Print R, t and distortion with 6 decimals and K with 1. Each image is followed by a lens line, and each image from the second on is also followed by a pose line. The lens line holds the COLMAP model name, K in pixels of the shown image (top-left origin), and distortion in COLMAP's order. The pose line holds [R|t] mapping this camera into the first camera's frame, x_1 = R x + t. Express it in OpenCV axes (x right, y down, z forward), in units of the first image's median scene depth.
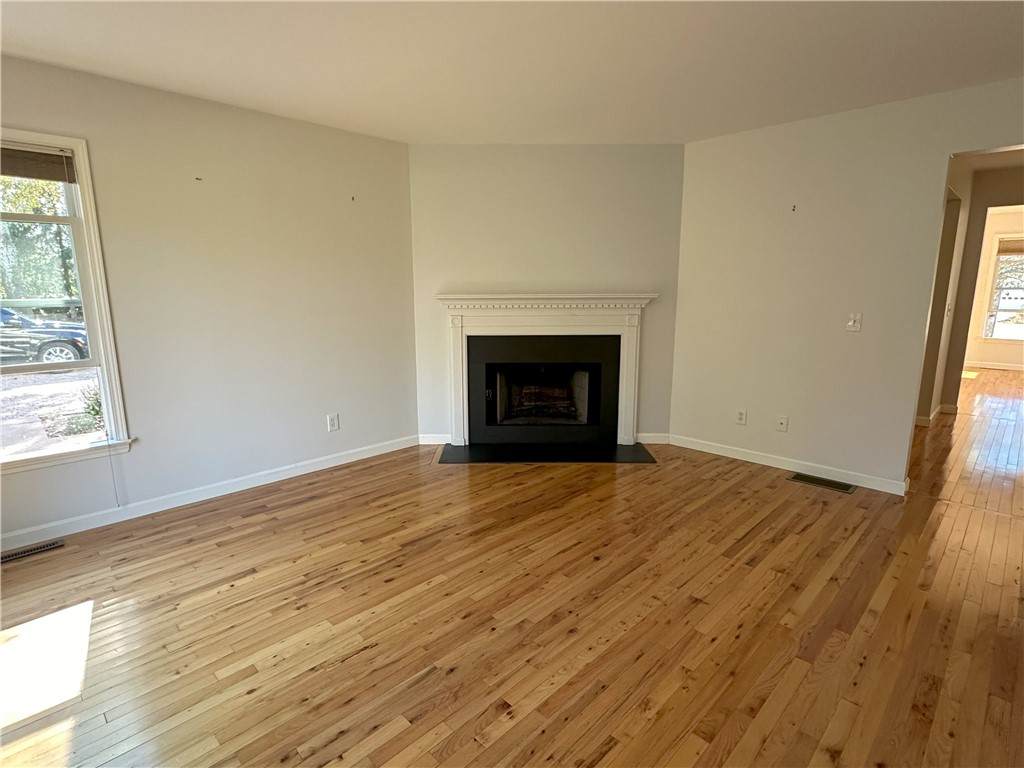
lens RADIAL K [[530.7, 0, 512.5], [0, 530.7, 386.7], [0, 0, 1]] dist [-0.000122, 0.001338]
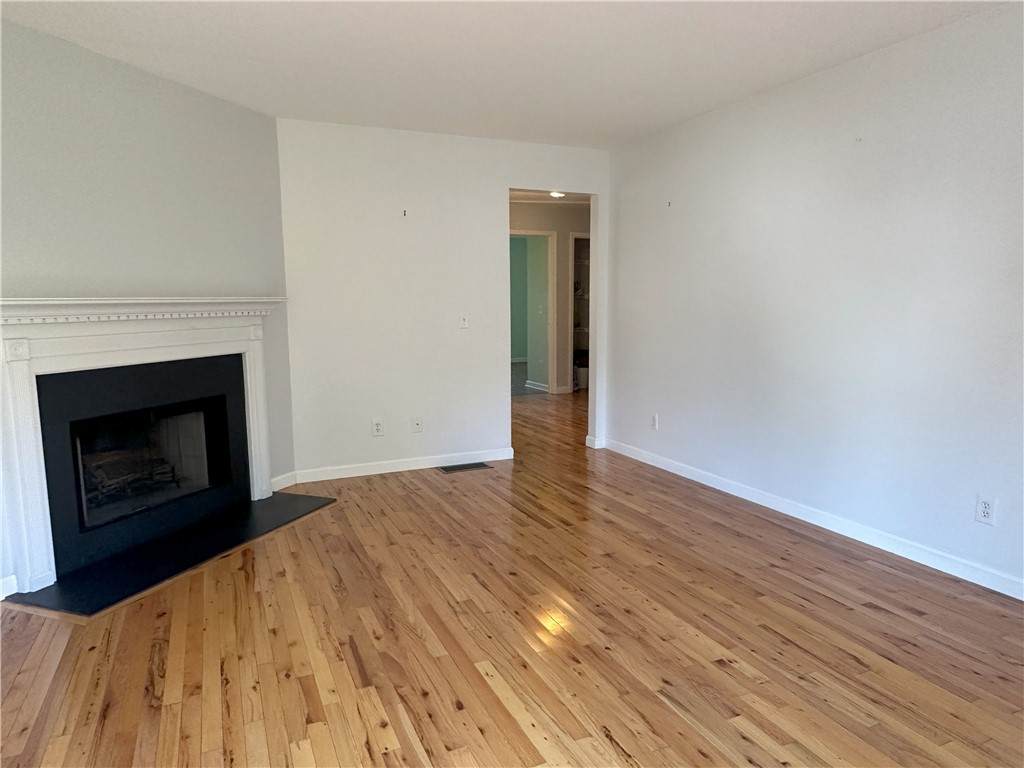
lens RADIAL K [[663.2, 0, 512.2], [0, 663.2, 382.4], [0, 0, 1]] dist [-0.002863, -0.001404]
pose [[0.359042, -0.115780, 0.926112, -0.694191], [0.182891, 0.981766, 0.051833, -0.048861], [-0.915227, 0.150767, 0.373671, 0.420049]]
